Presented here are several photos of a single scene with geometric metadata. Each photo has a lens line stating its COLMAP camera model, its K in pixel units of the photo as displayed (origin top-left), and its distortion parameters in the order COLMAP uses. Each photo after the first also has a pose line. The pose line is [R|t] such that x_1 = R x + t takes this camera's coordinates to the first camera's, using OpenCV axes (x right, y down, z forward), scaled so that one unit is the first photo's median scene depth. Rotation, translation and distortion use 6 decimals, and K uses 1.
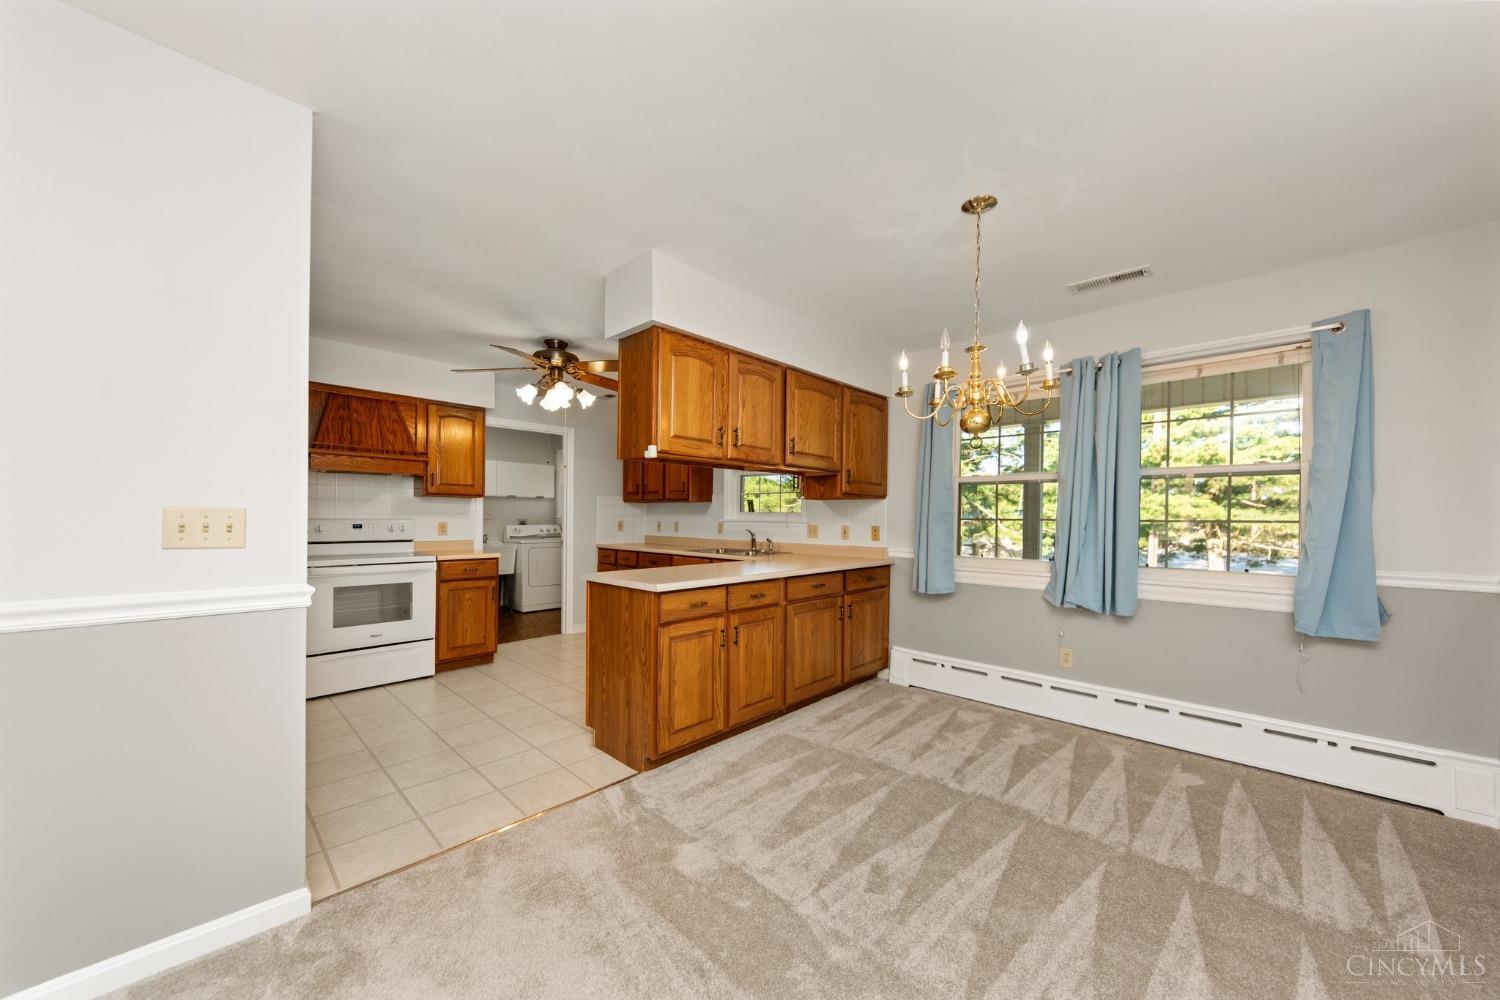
lens RADIAL K [[531.6, 0, 759.9], [0, 531.6, 517.8], [0, 0, 1]] dist [0.000515, 0.000018]
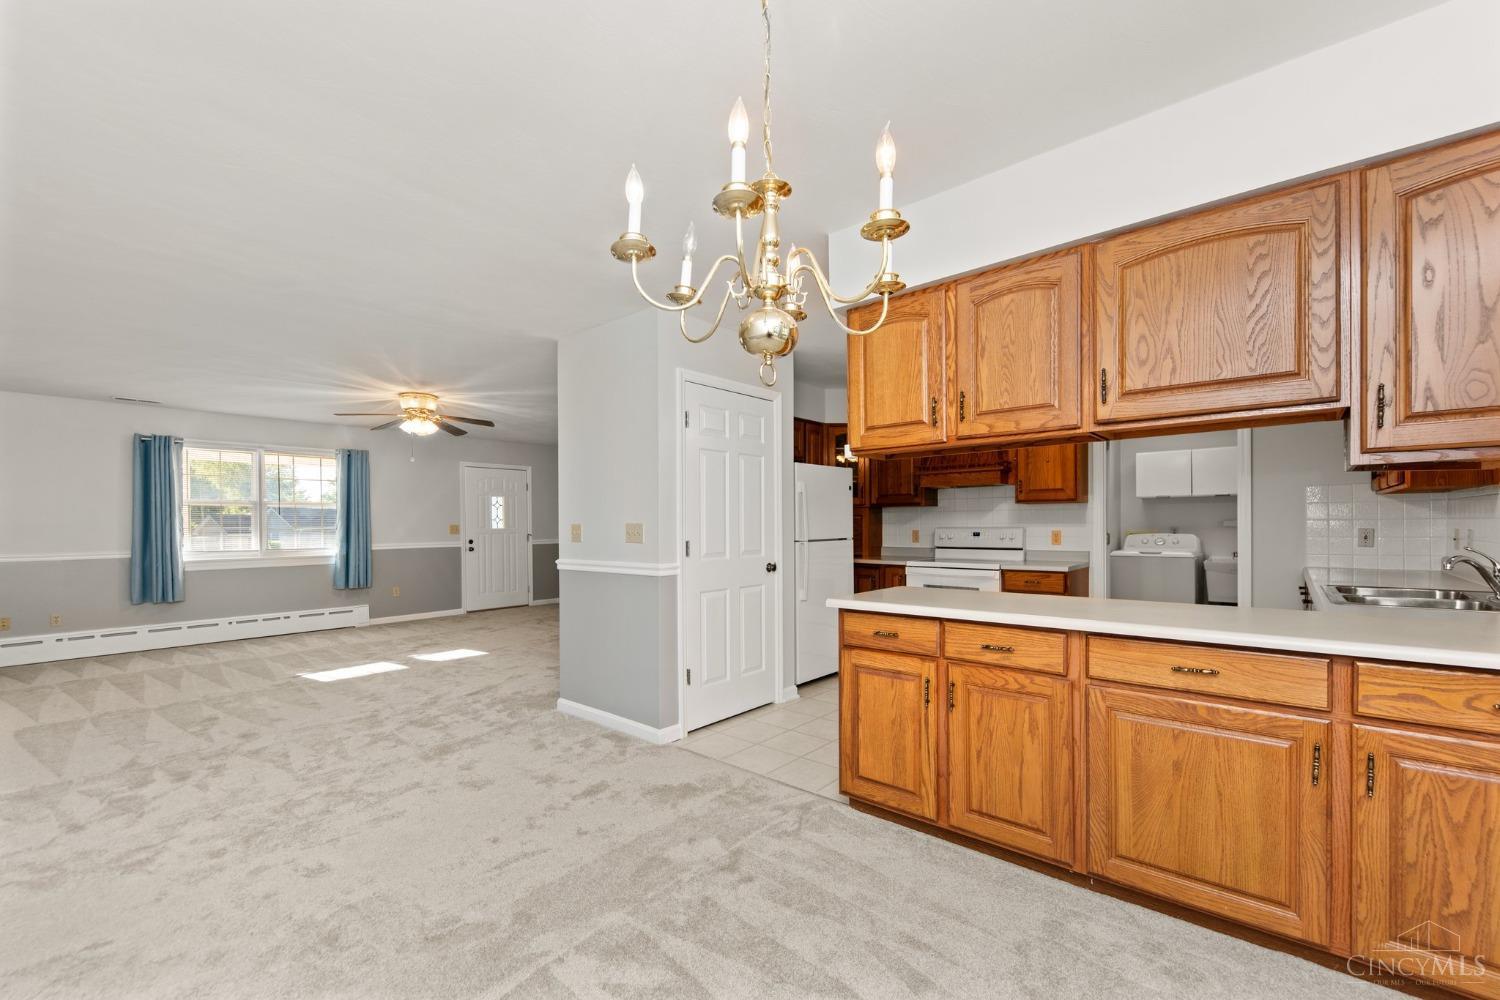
lens RADIAL K [[612.0, 0, 754.2], [0, 612.0, 527.5], [0, 0, 1]] dist [0.000791, -0.000219]
pose [[0.043171, -0.004889, -0.999056, 0.483173], [0.008997, 0.999949, -0.004505, 0.003595], [0.999027, -0.008794, 0.043213, 0.469035]]
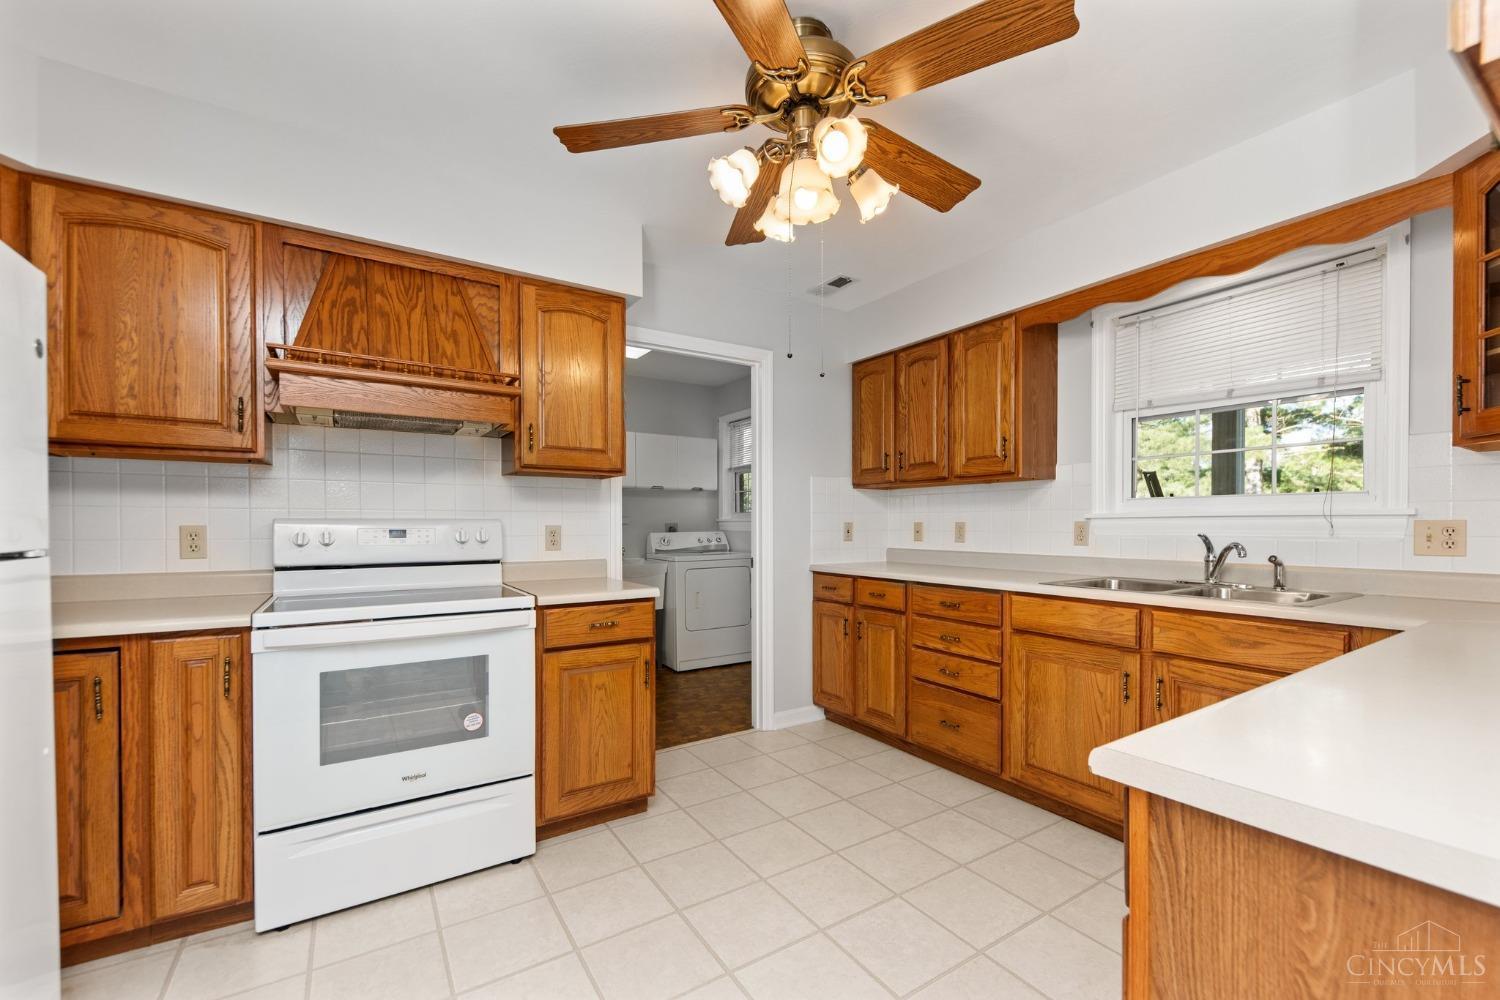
lens RADIAL K [[612.0, 0, 754.2], [0, 612.0, 527.5], [0, 0, 1]] dist [0.000791, -0.000219]
pose [[0.968536, -0.011013, -0.248629, -0.277442], [0.011632, 0.999932, 0.001024, 0.013308], [0.248600, -0.003884, 0.968598, 0.506574]]
